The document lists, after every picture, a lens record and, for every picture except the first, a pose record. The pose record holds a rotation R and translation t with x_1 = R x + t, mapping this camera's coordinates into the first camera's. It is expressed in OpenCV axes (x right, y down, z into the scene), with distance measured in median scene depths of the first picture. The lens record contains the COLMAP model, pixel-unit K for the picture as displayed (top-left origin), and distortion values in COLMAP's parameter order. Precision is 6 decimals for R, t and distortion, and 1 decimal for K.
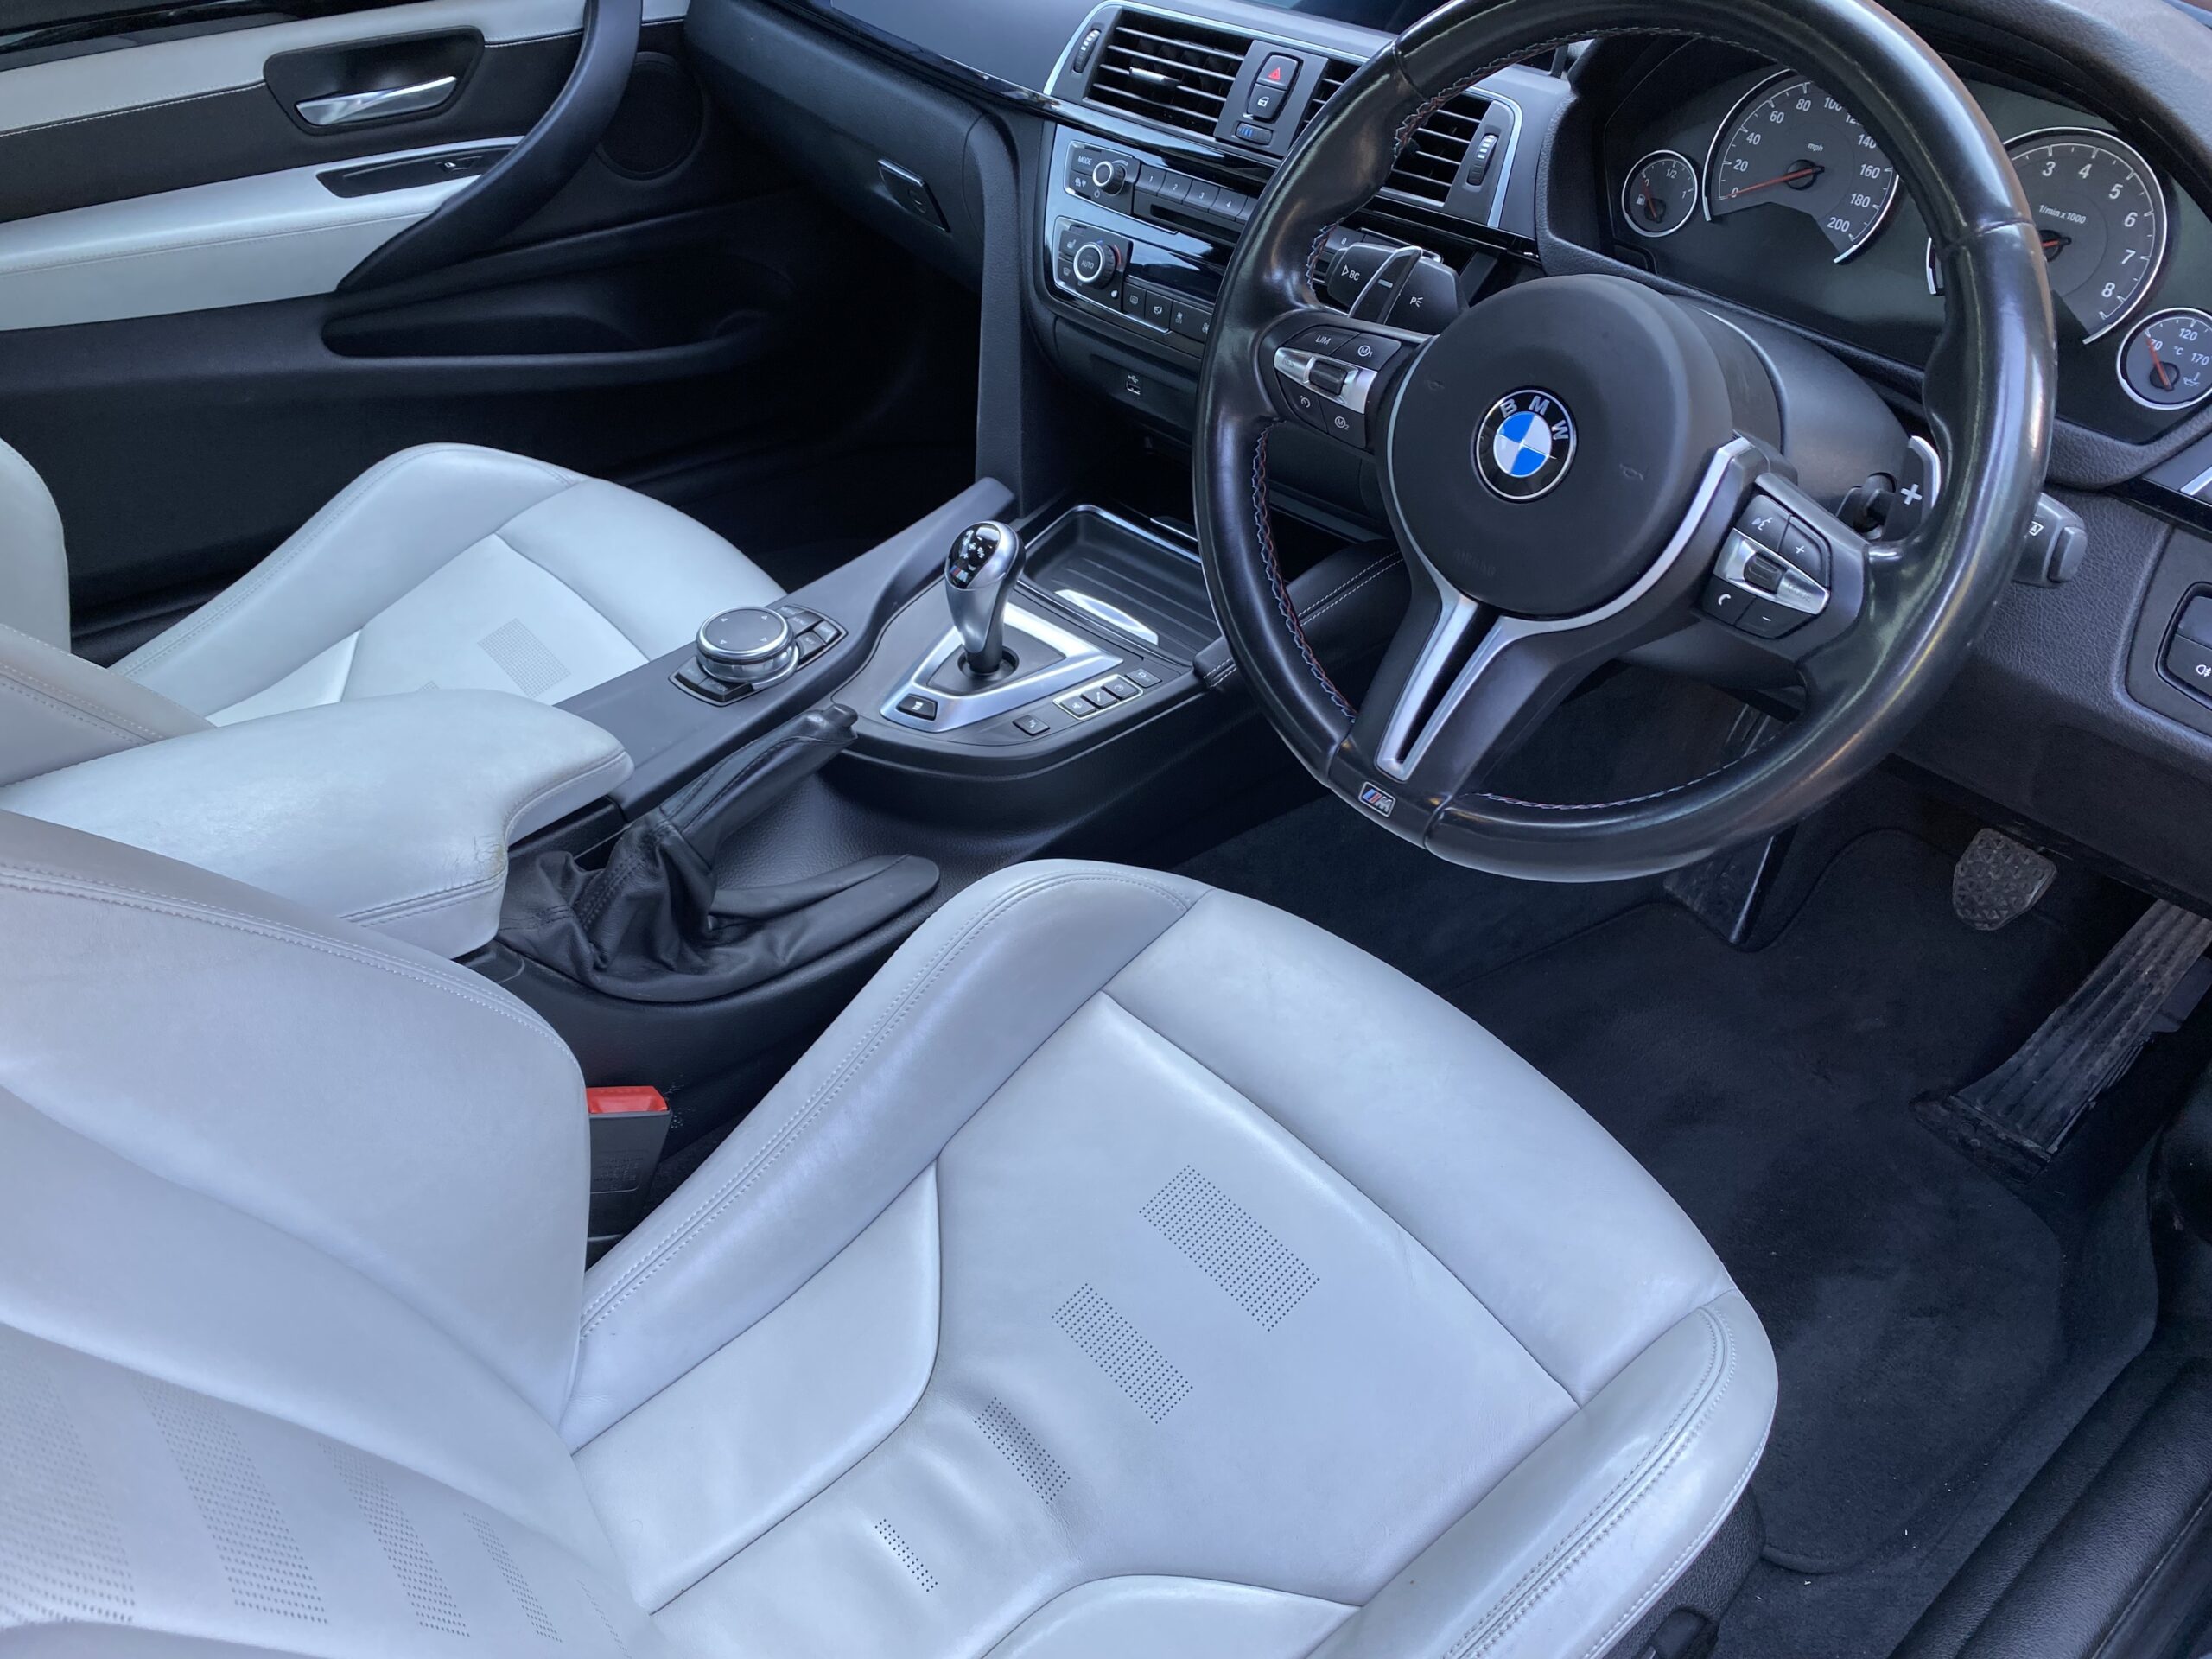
lens RADIAL K [[1761.4, 0, 1106.0], [0, 1761.4, 829.5], [0, 0, 1]] dist [-0.015321, 0.002641]
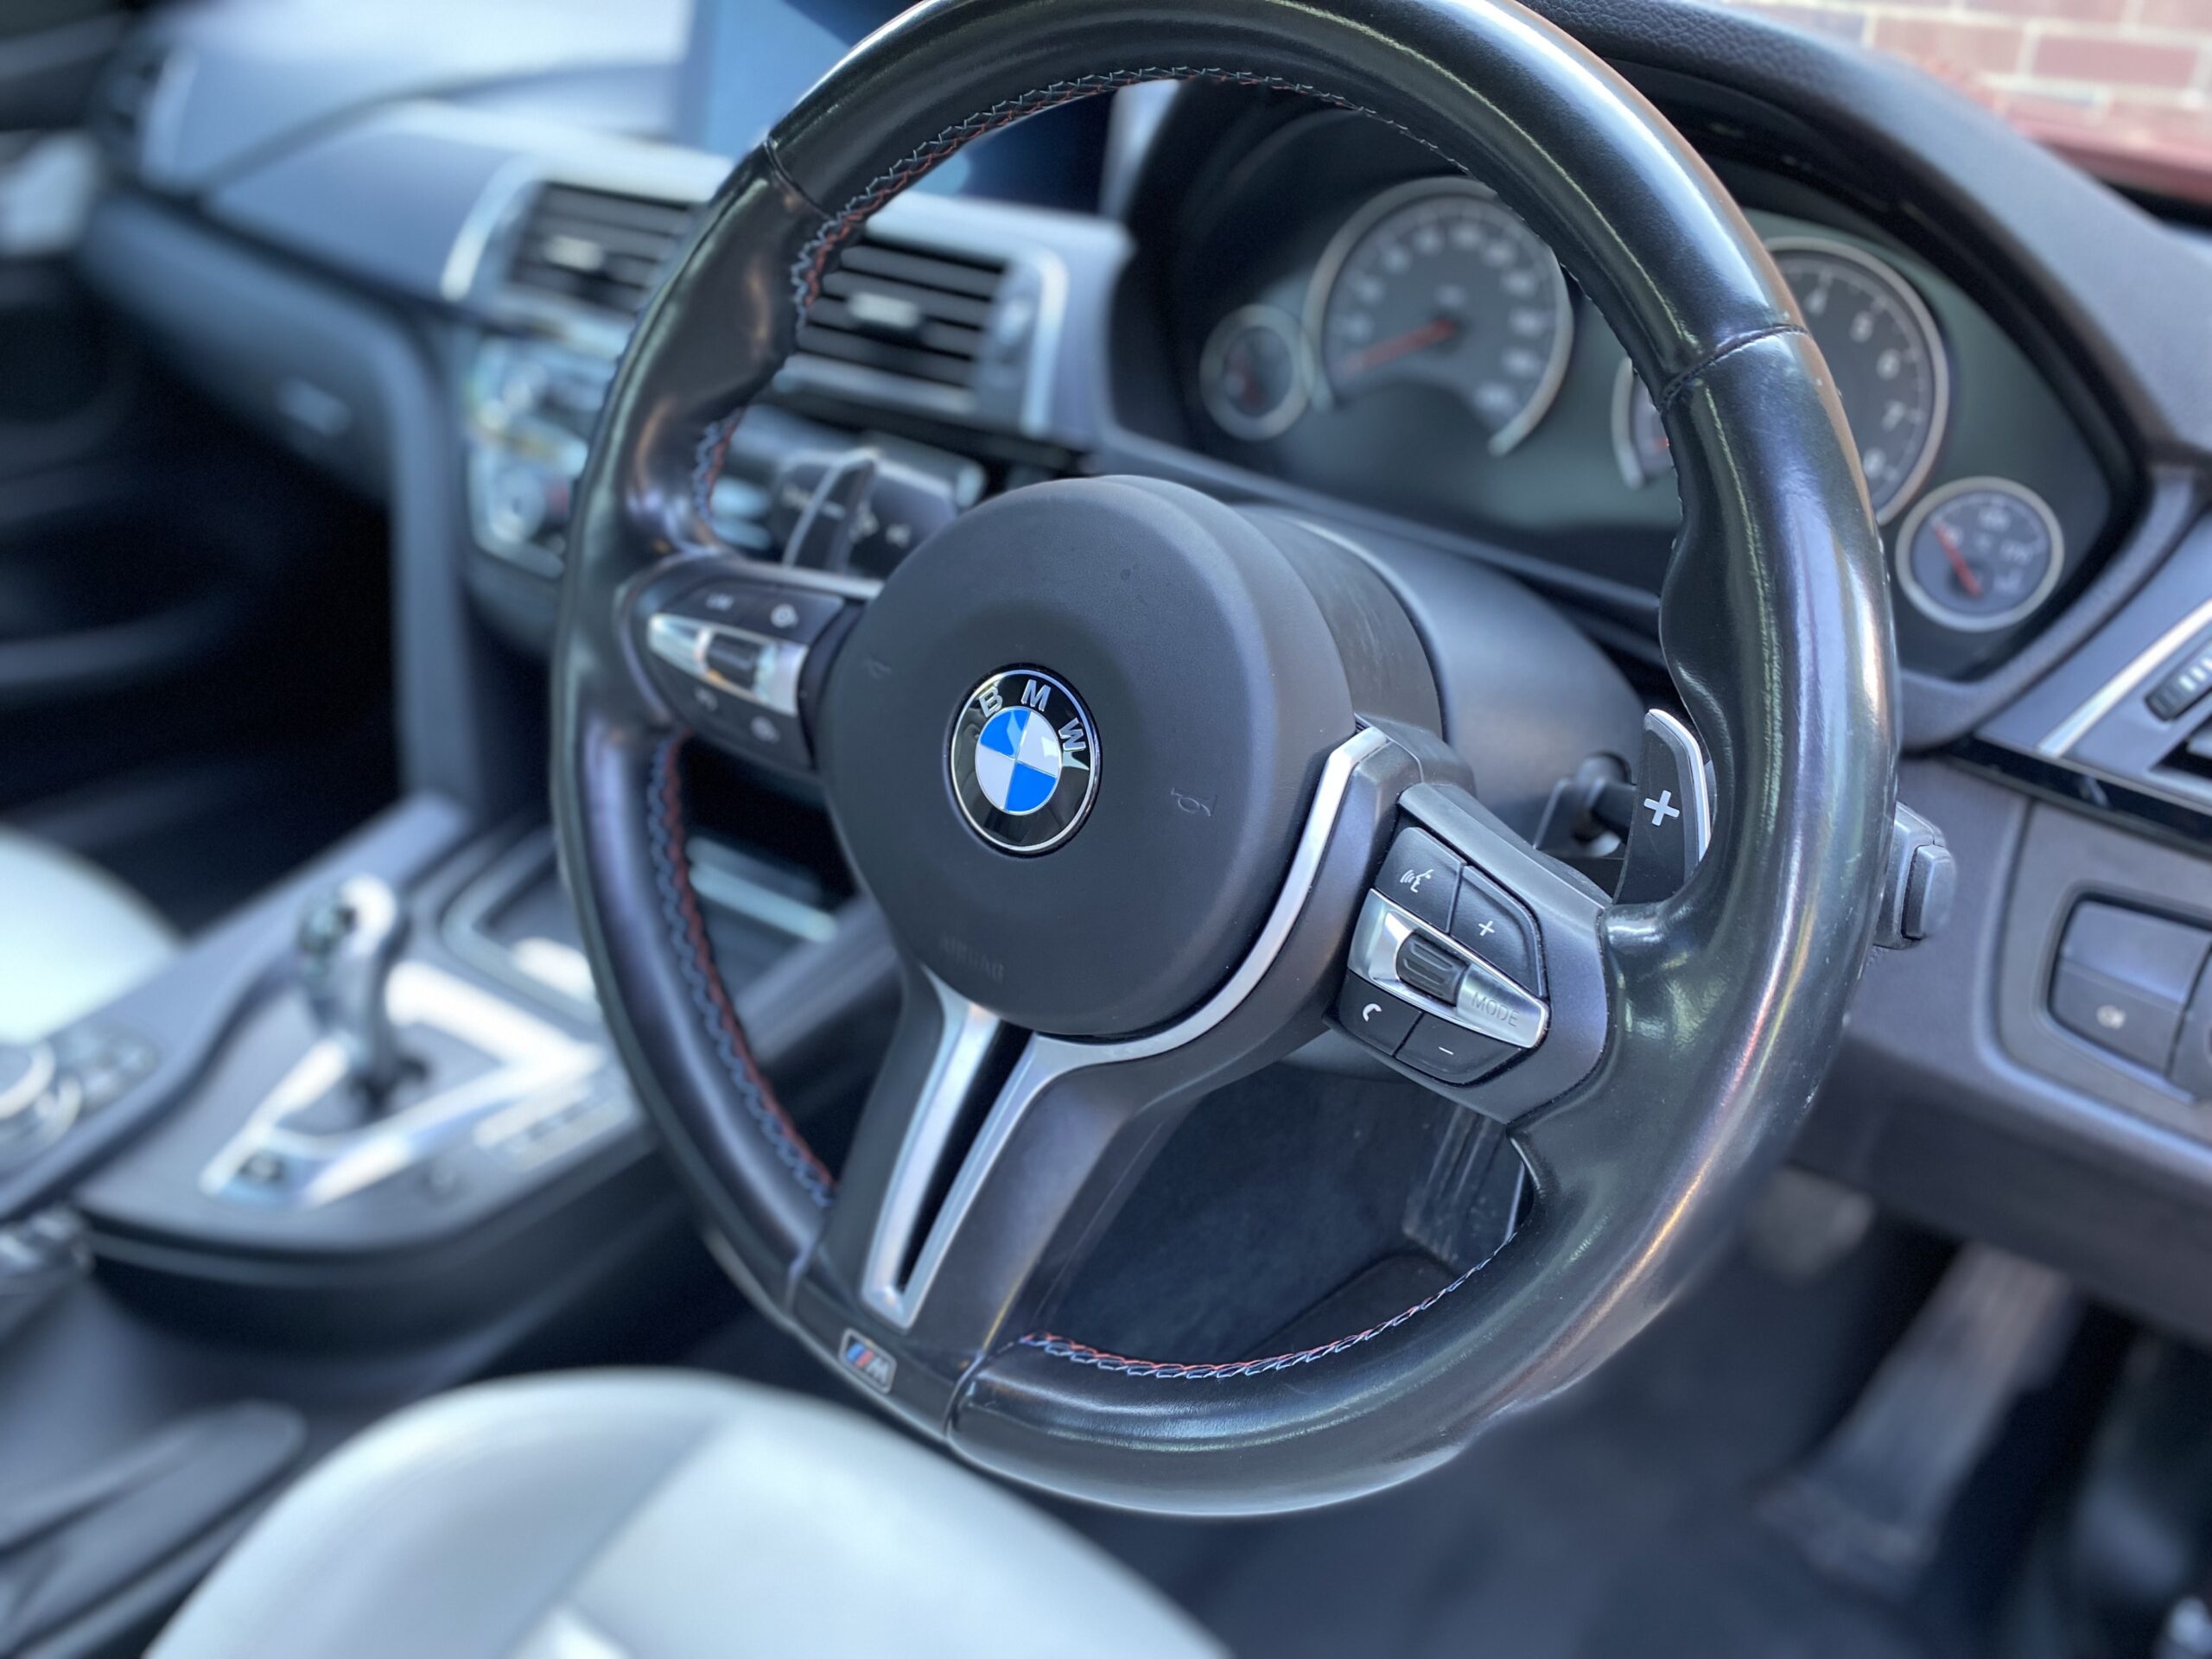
lens RADIAL K [[2197.8, 0, 1107.9], [0, 2197.8, 869.9], [0, 0, 1]] dist [0.040064, -0.088371]
pose [[0.979129, -0.079573, 0.187017, 0.109263], [0.105783, 0.985234, -0.134625, -0.070339], [-0.173543, 0.151598, 0.973088, 0.249806]]
